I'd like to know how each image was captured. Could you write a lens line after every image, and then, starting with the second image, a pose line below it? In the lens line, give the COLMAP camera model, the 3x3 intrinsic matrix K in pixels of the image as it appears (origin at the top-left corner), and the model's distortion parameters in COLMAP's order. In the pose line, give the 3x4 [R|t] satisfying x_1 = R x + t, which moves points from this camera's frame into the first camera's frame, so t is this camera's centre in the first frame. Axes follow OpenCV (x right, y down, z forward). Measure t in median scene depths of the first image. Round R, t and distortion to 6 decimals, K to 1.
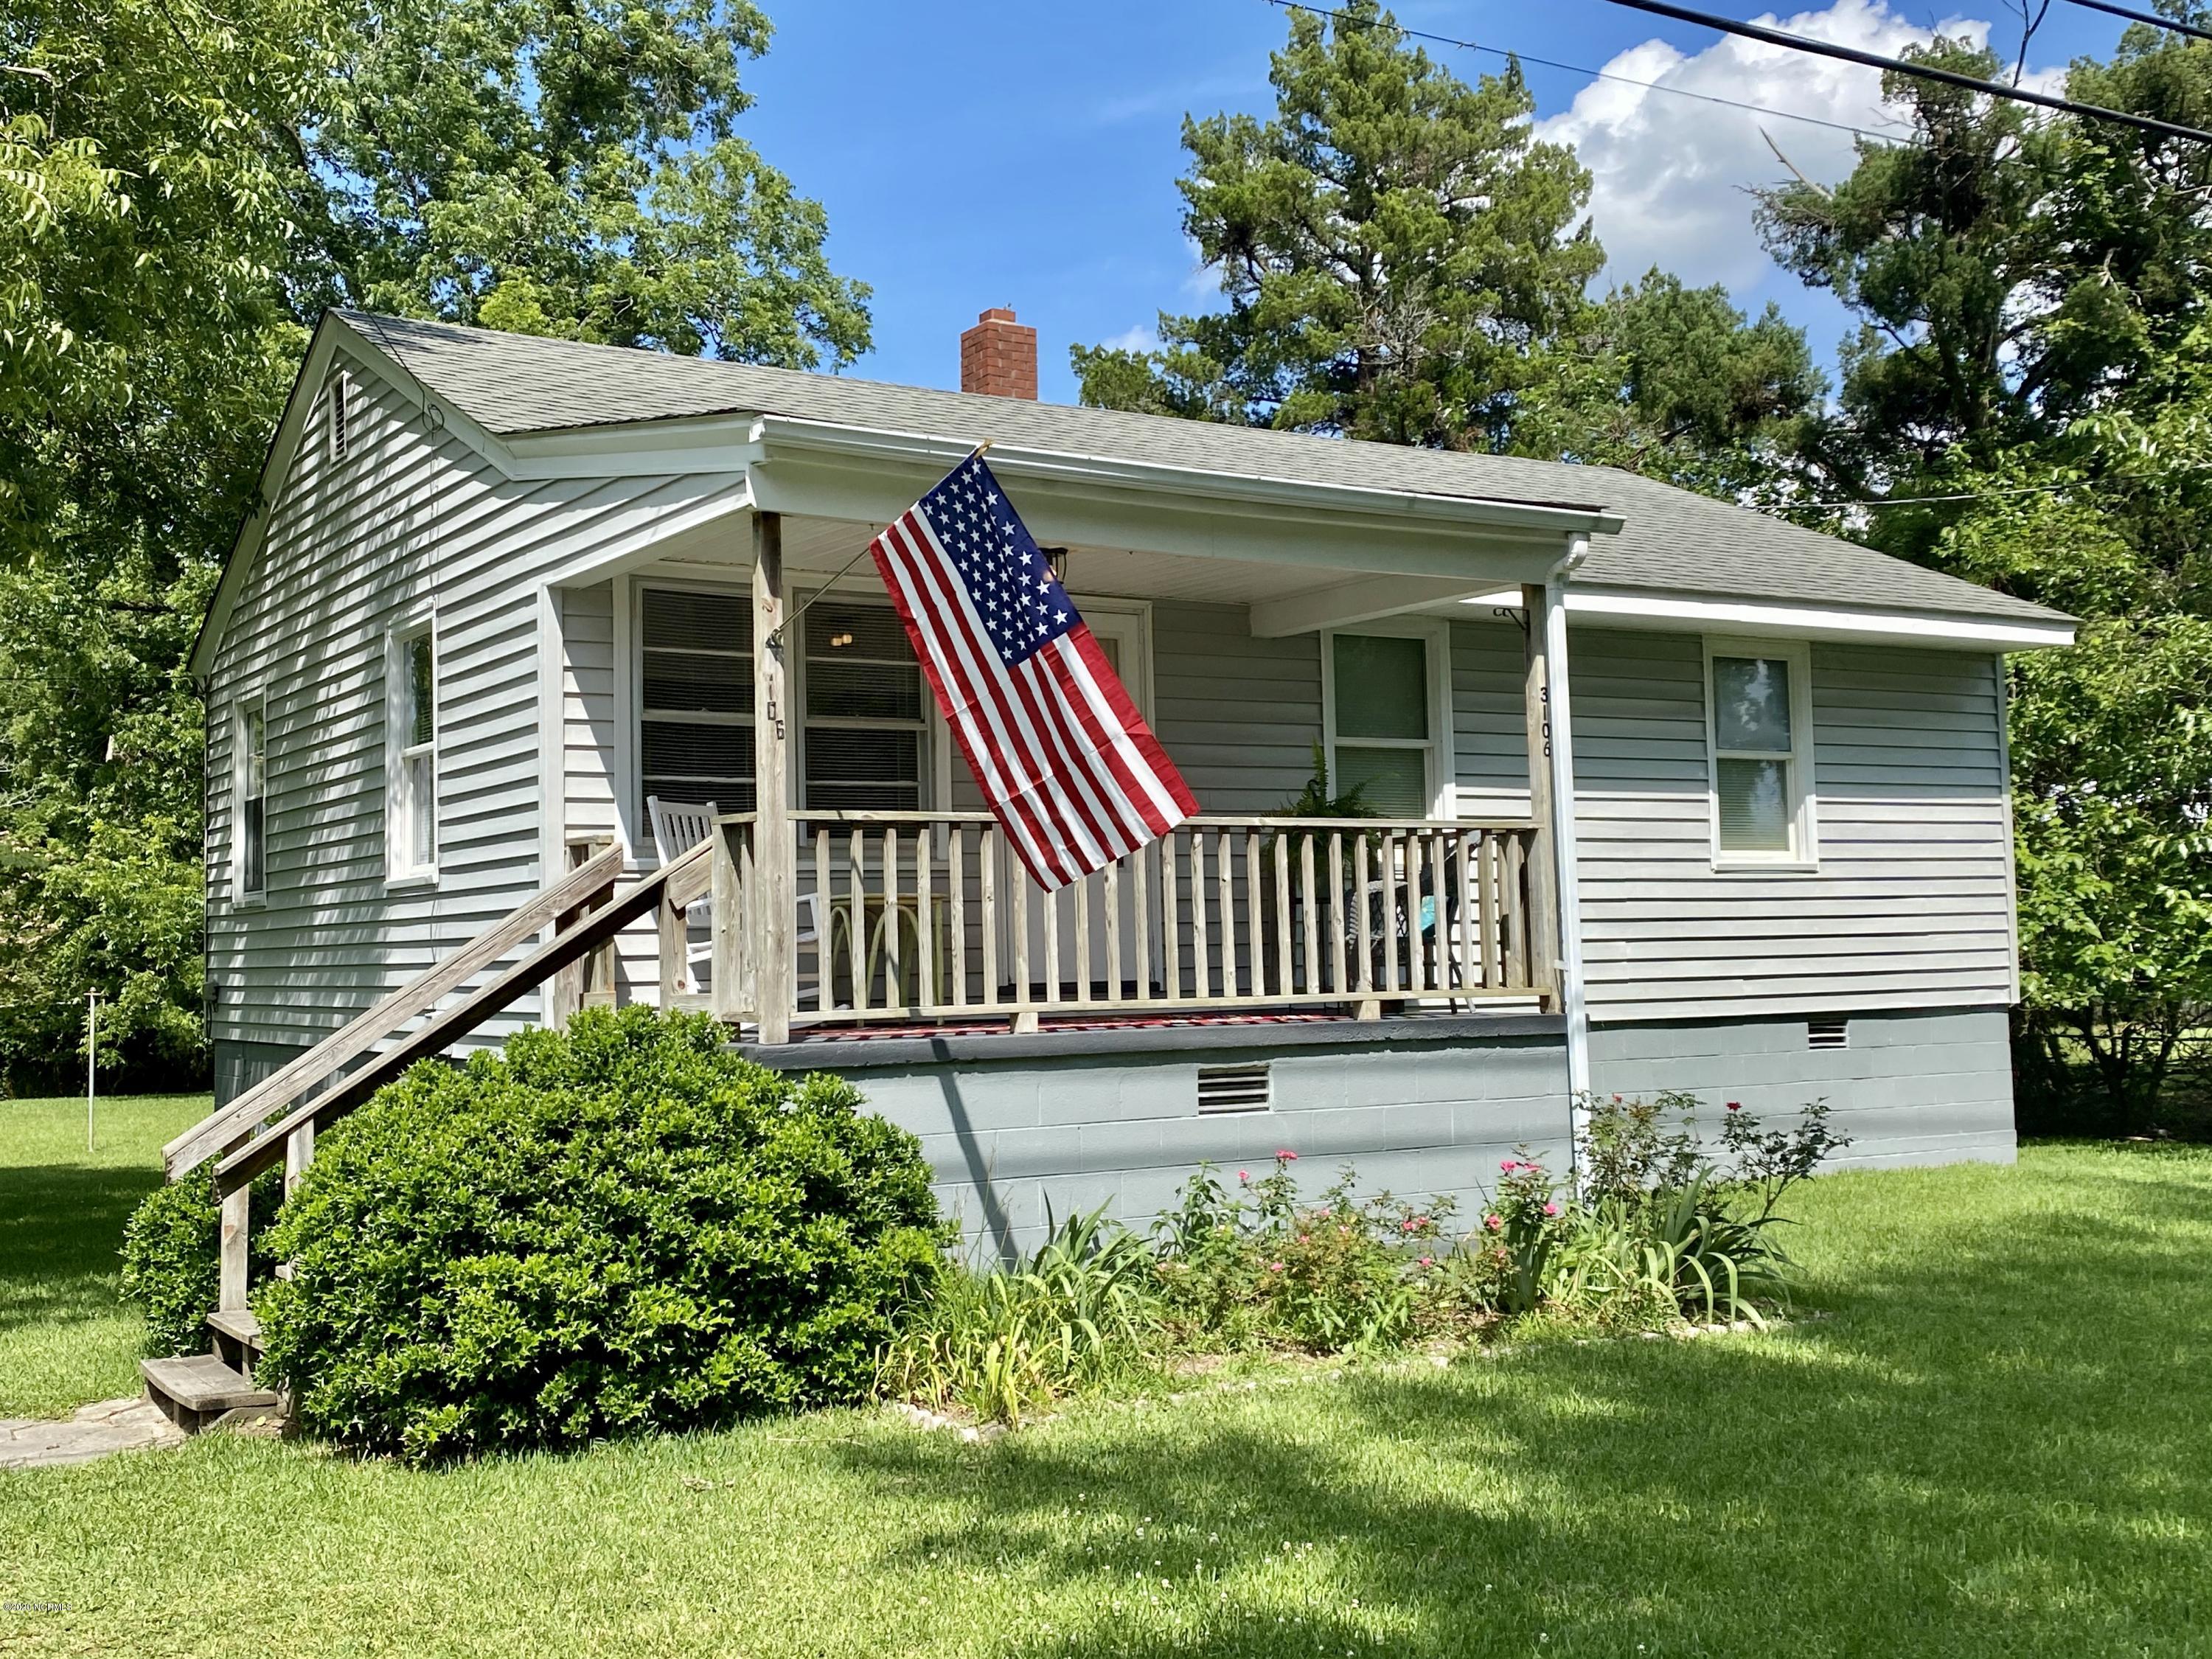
lens RADIAL K [[2514.1, 0, 1108.0], [0, 2514.1, 808.5], [0, 0, 1]] dist [0.054617, 0.000000]
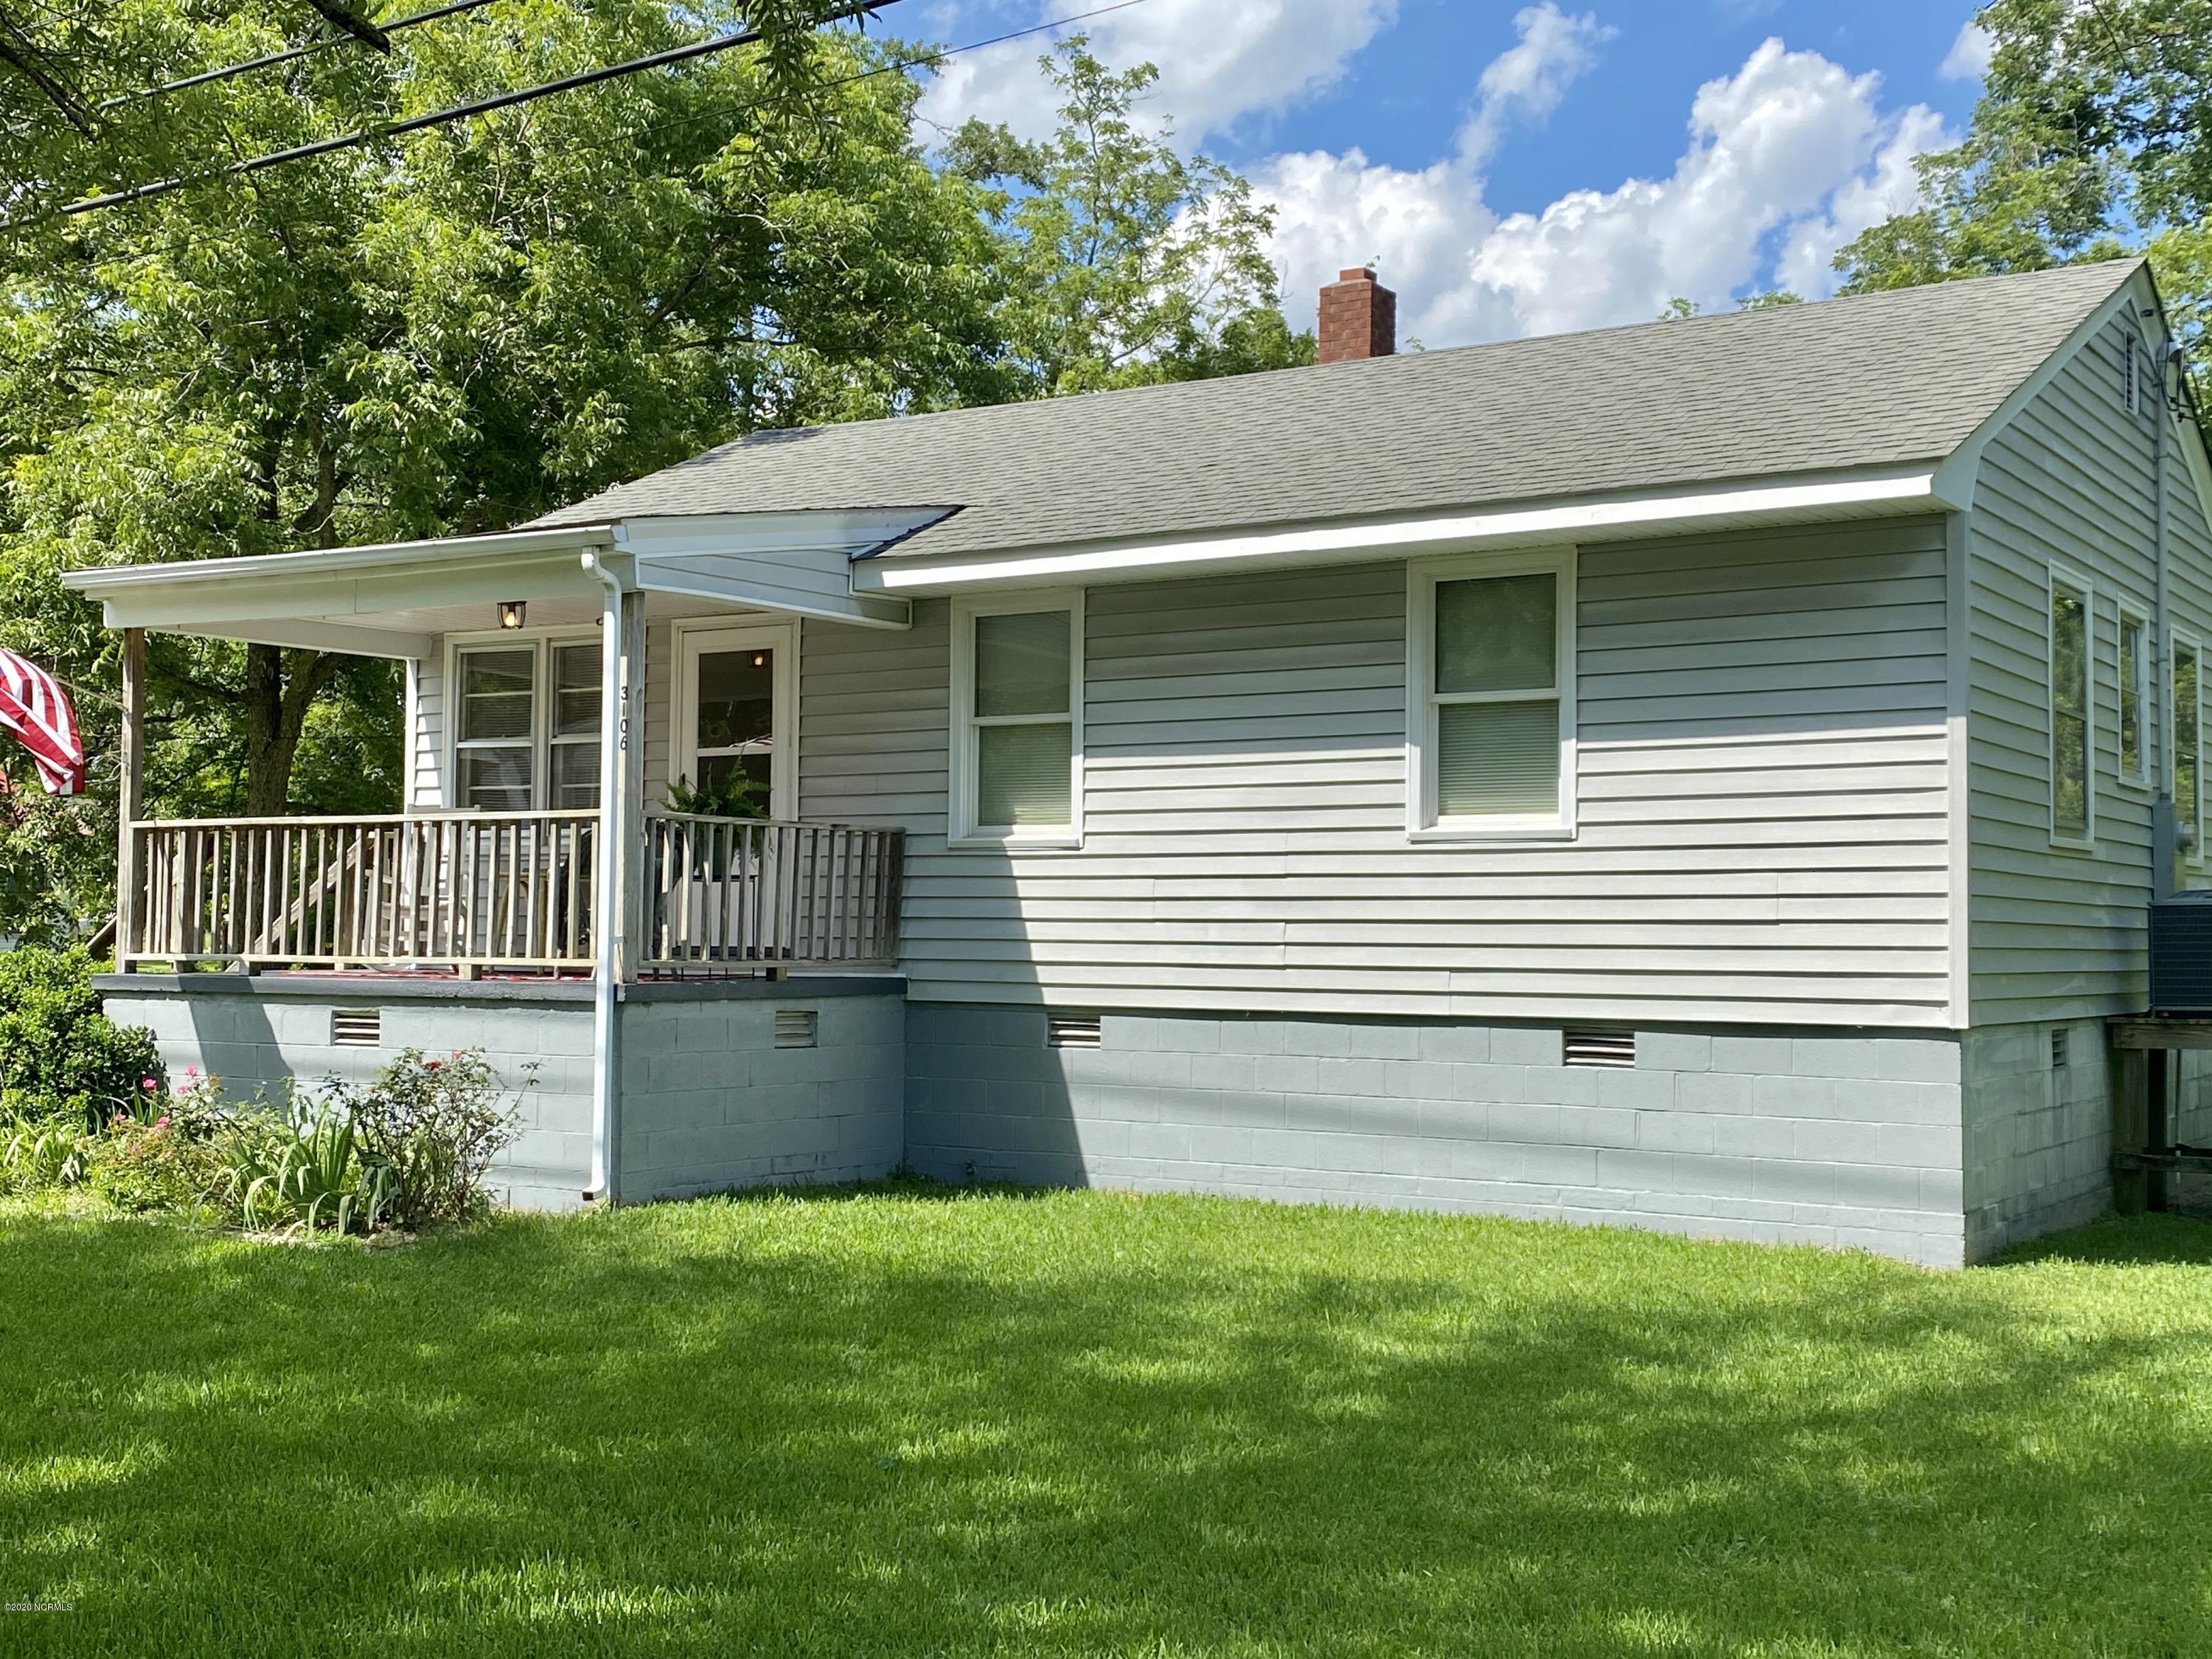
lens RADIAL K [[2583.0, 0, 1113.2], [0, 2583.0, 828.0], [0, 0, 1]] dist [-0.020069, 0.000000]
pose [[0.431565, -0.012788, -0.901991, 1.308585], [0.037505, 0.999289, 0.003778, 0.018132], [0.901302, -0.035460, 0.431738, 0.731956]]
